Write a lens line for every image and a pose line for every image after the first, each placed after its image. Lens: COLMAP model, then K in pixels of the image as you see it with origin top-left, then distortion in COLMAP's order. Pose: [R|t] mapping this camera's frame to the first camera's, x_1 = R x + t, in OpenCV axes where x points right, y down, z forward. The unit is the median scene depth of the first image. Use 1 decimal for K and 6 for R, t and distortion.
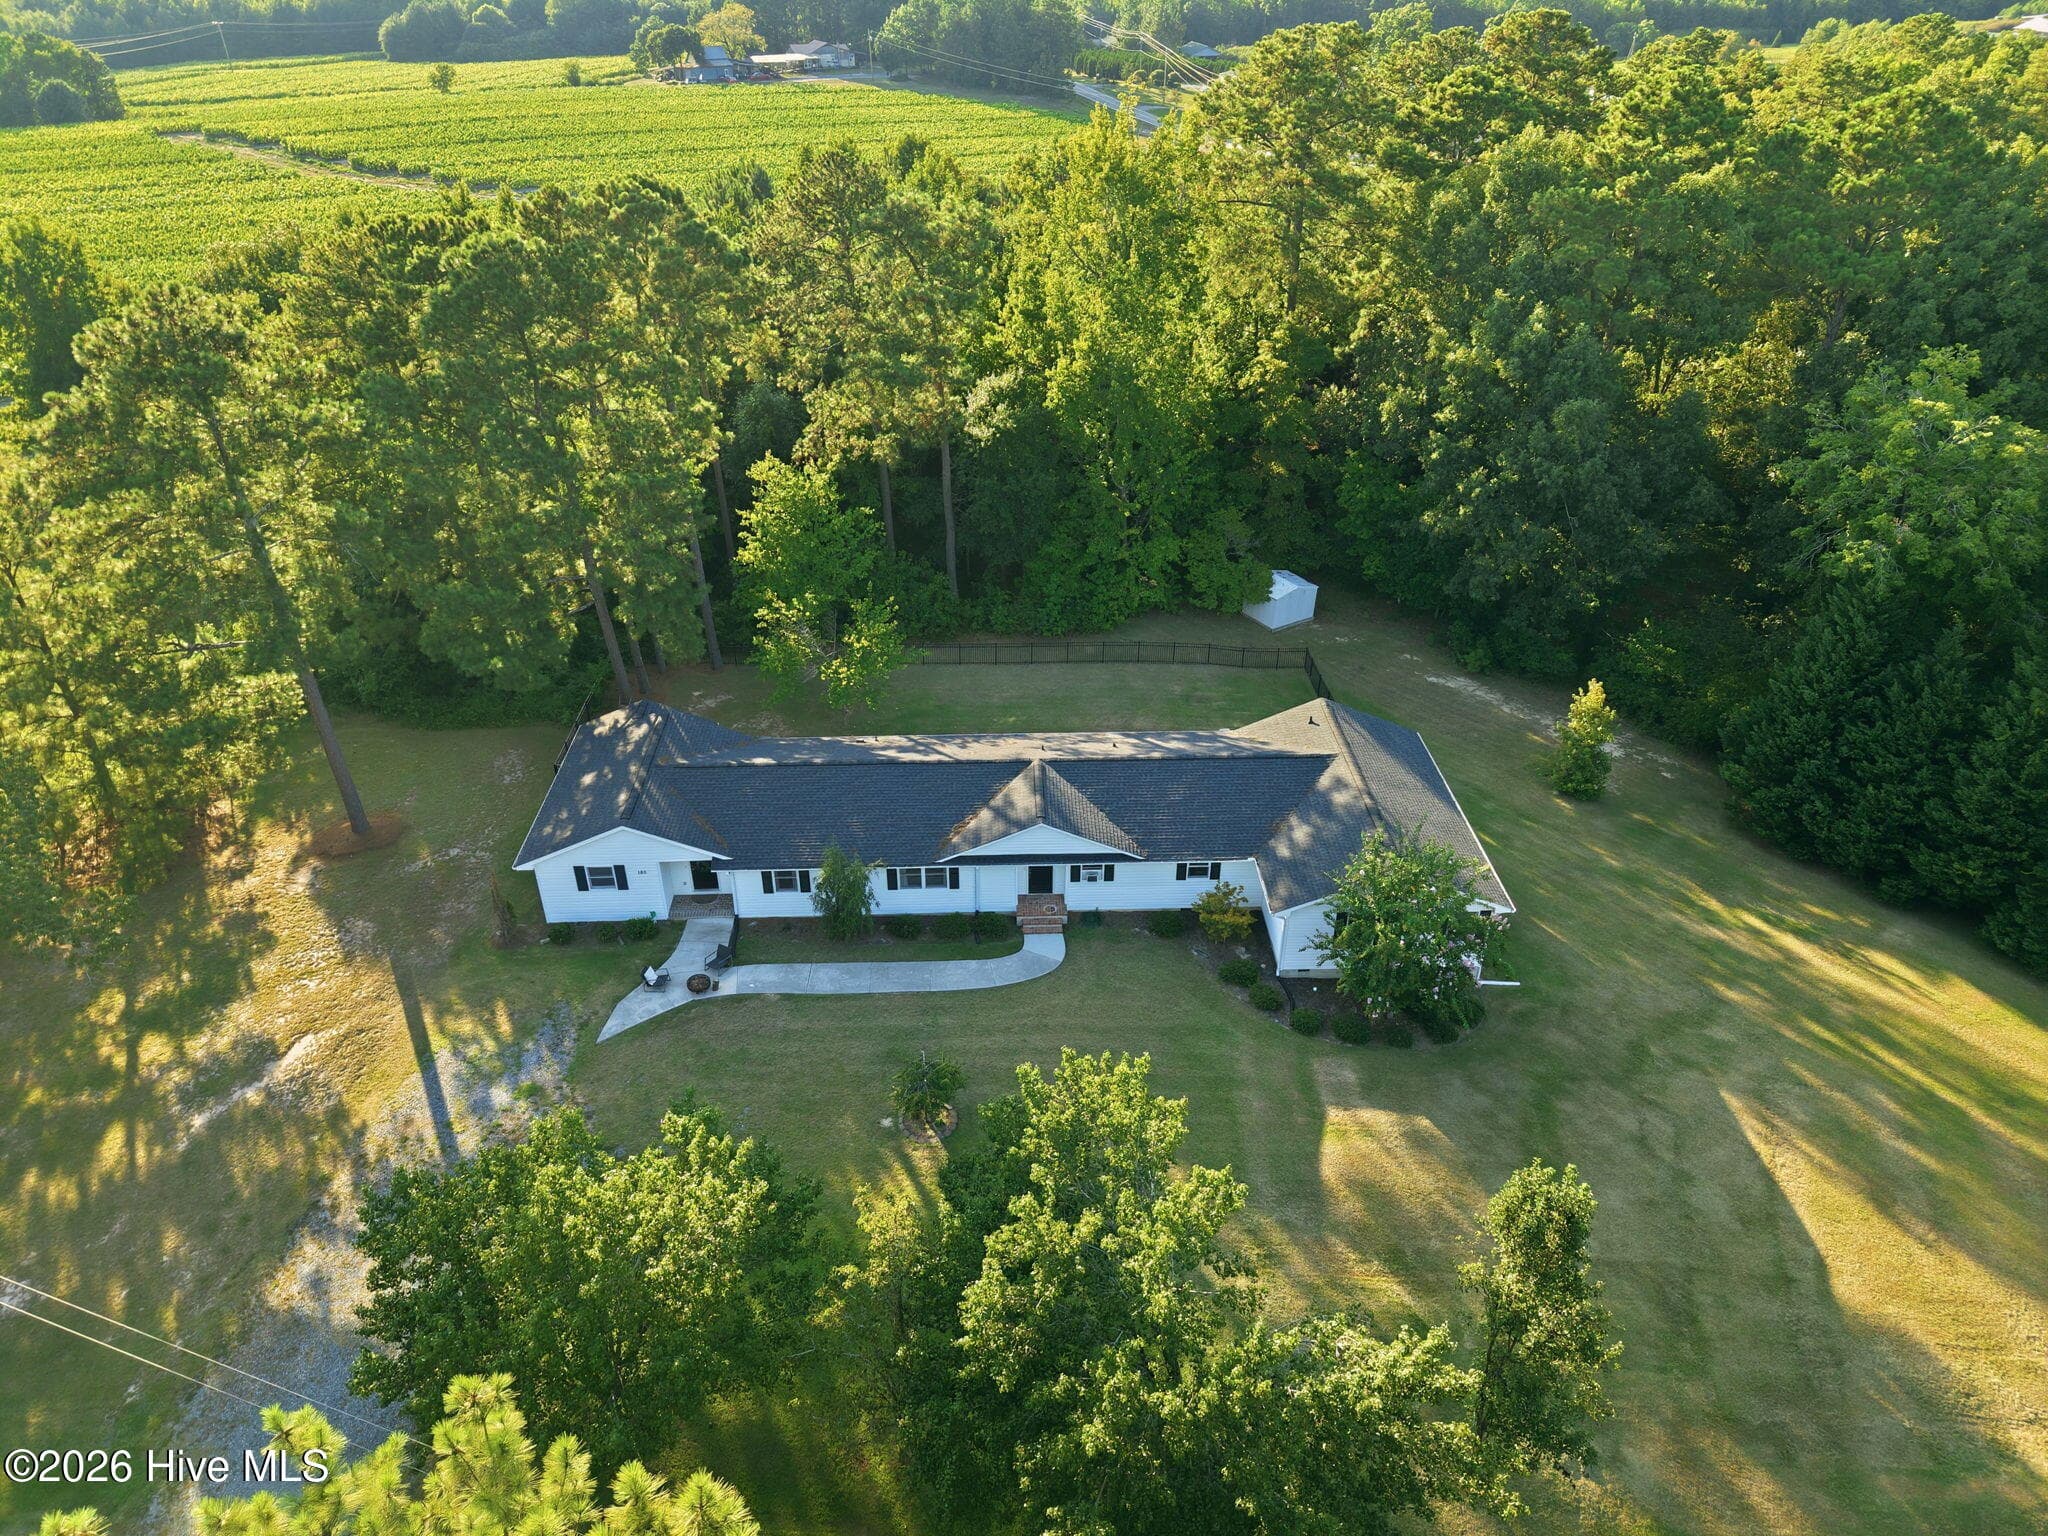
lens RADIAL K [[1380.3, 0, 1072.5], [0, 1380.3, 765.1], [0, 0, 1]] dist [-0.006194, -0.001941]
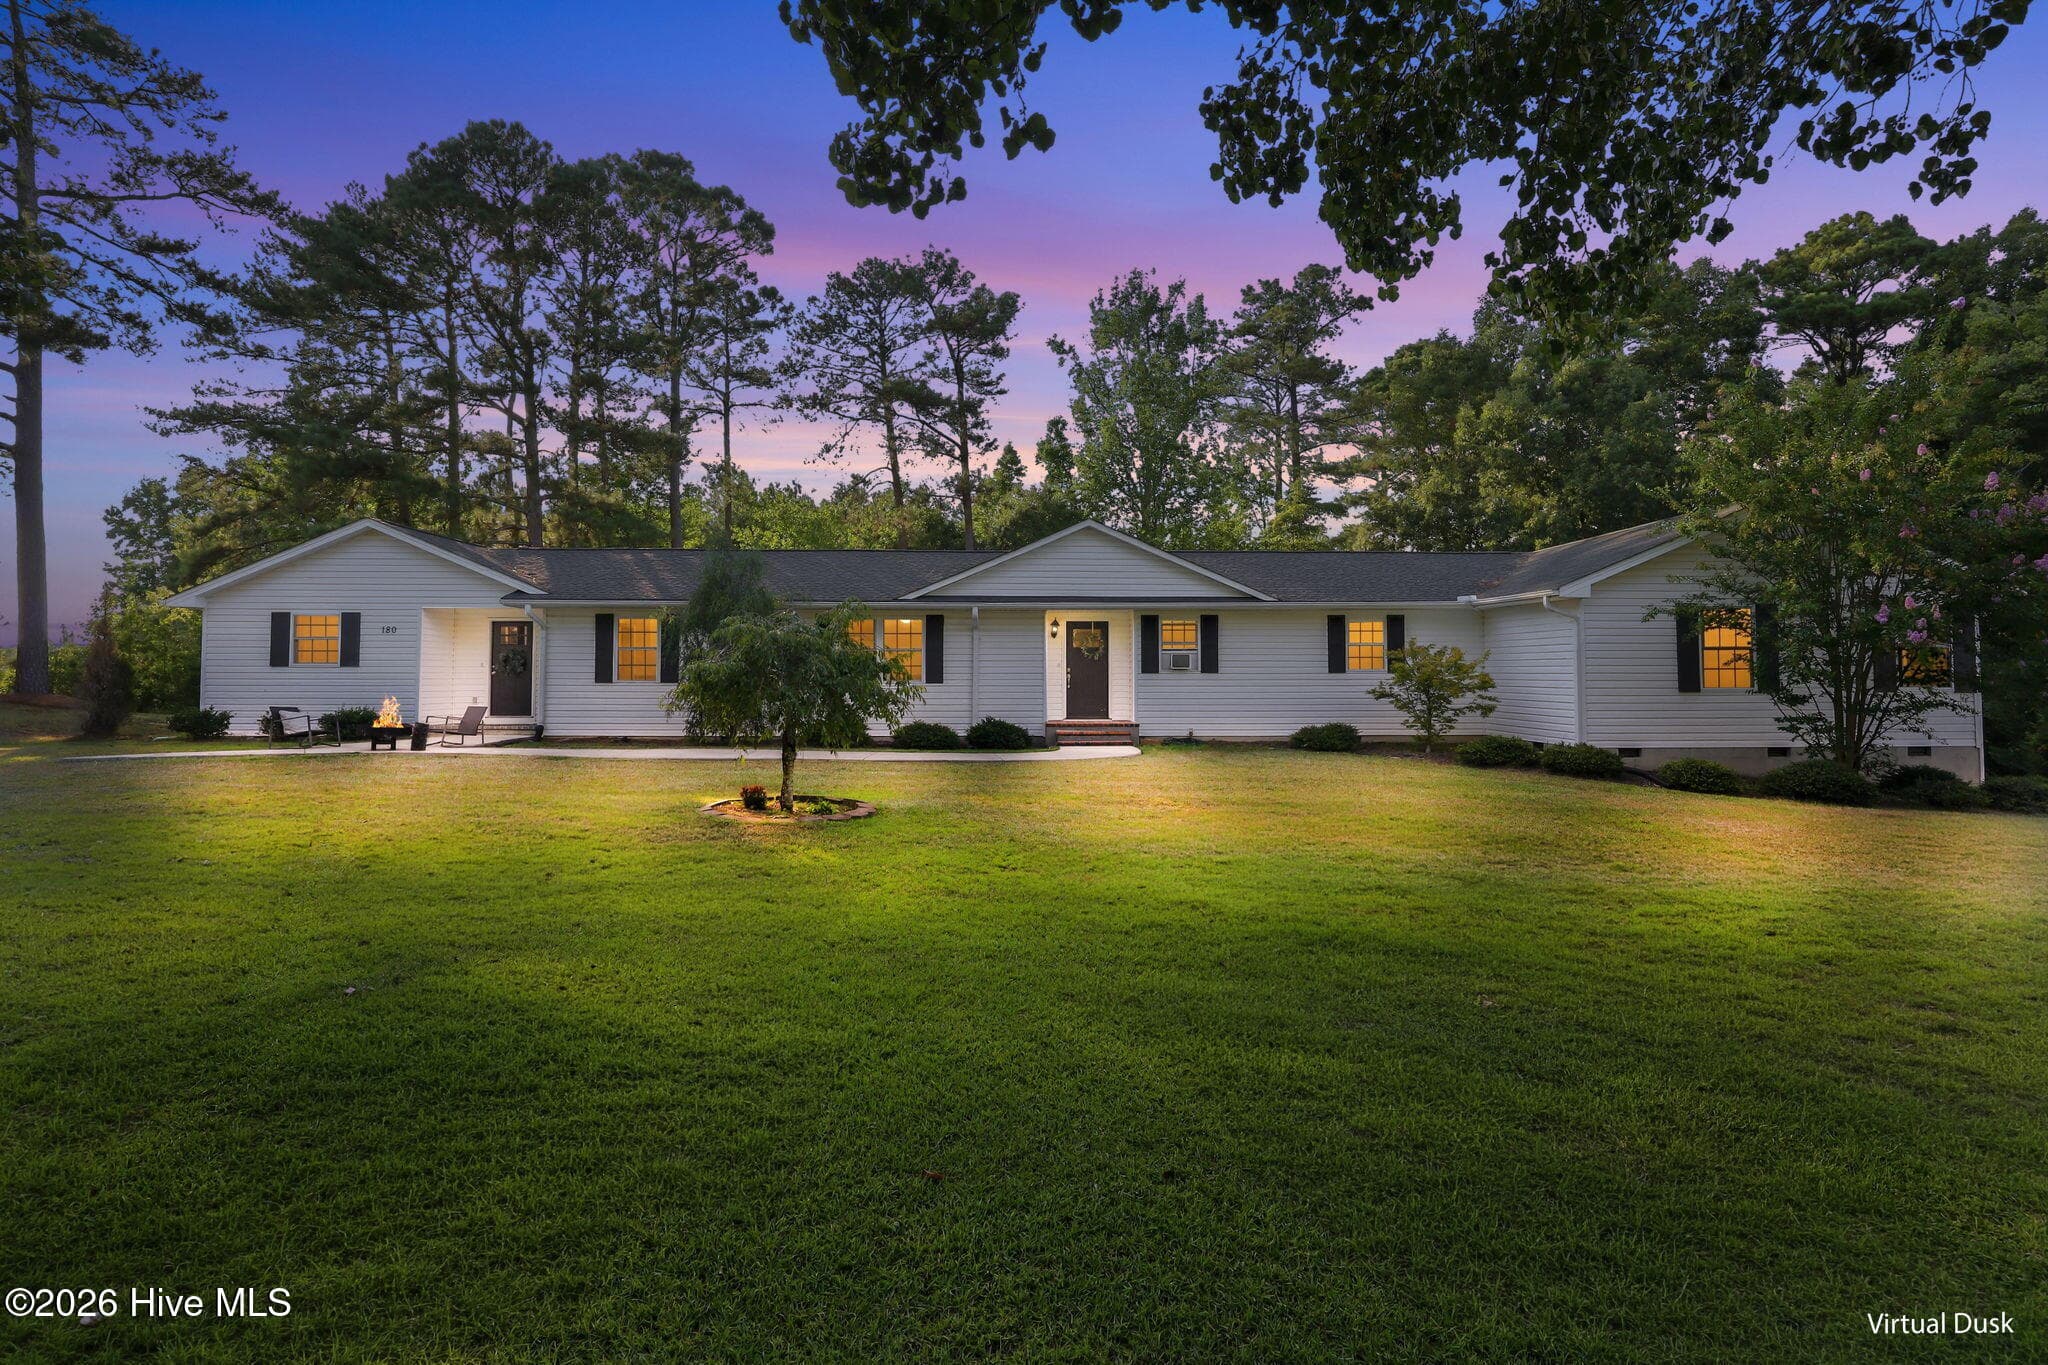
lens RADIAL K [[964.4, 0, 1024.0], [0, 964.4, 682.5], [0, 0, 1]] dist [0.000437, -0.000038]
pose [[0.999097, -0.009175, -0.041474, -0.033034], [-0.014581, 0.842986, -0.537737, 0.301846], [0.039895, 0.537857, 0.842092, 0.676779]]
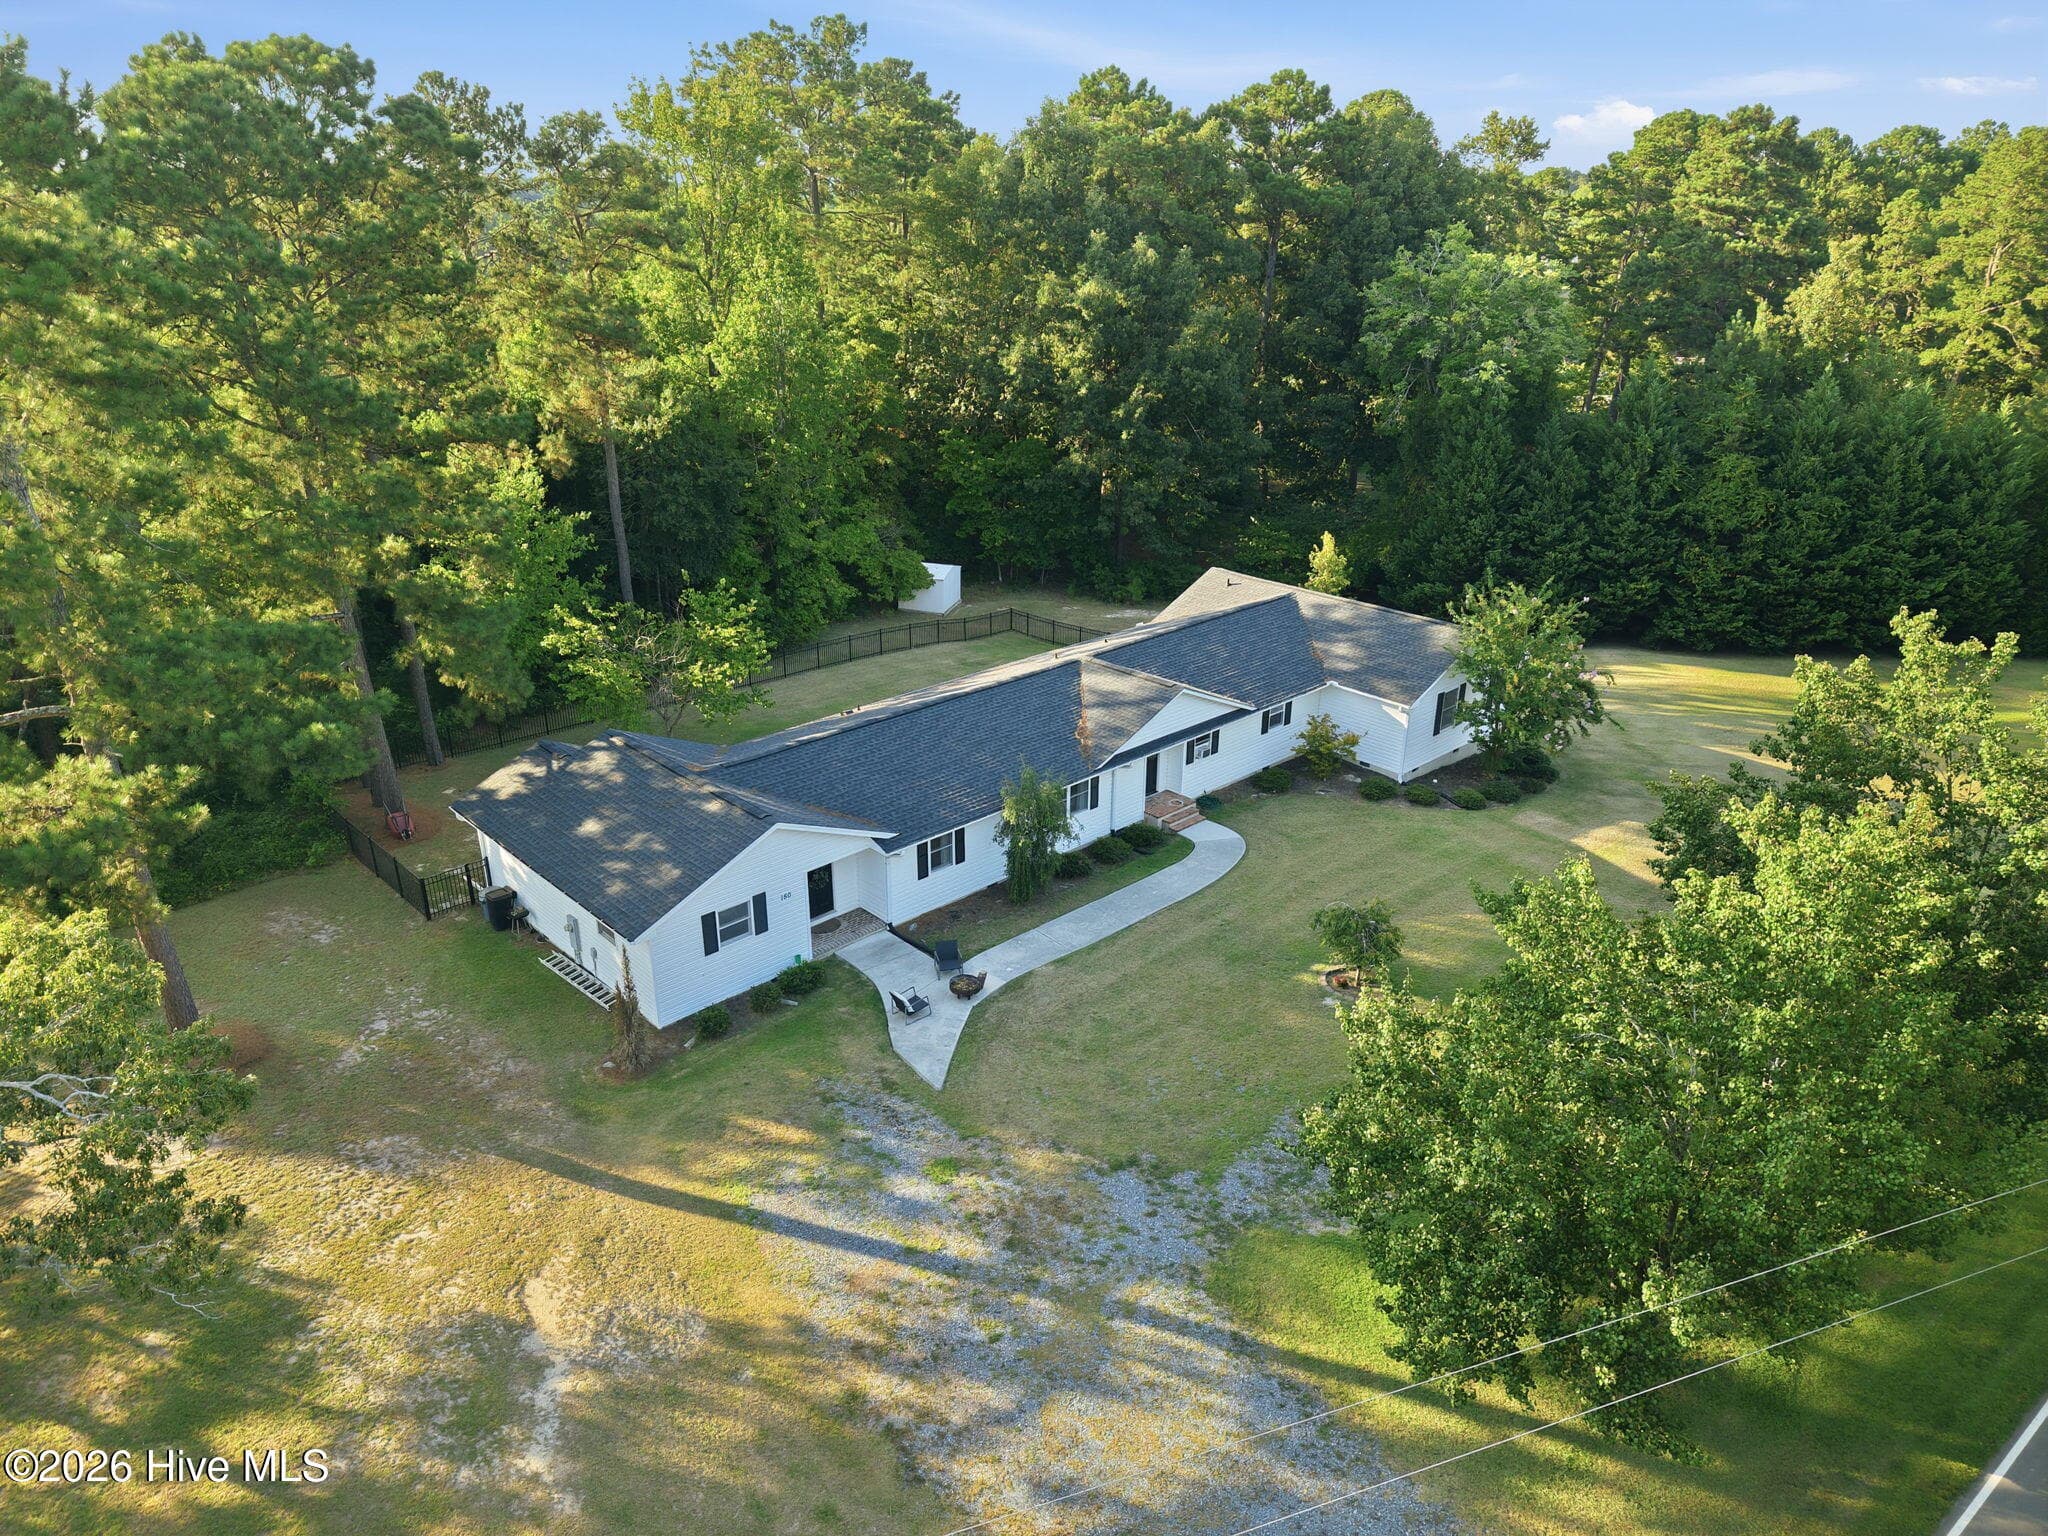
lens RADIAL K [[1385.4, 0, 1034.5], [0, 1385.4, 765.1], [0, 0, 1]] dist [0.090831, -0.127155]
pose [[0.751855, -0.260386, 0.605733, -0.614246], [0.359193, 0.932172, -0.045129, 0.091559], [-0.552896, 0.251506, 0.794387, 0.355696]]
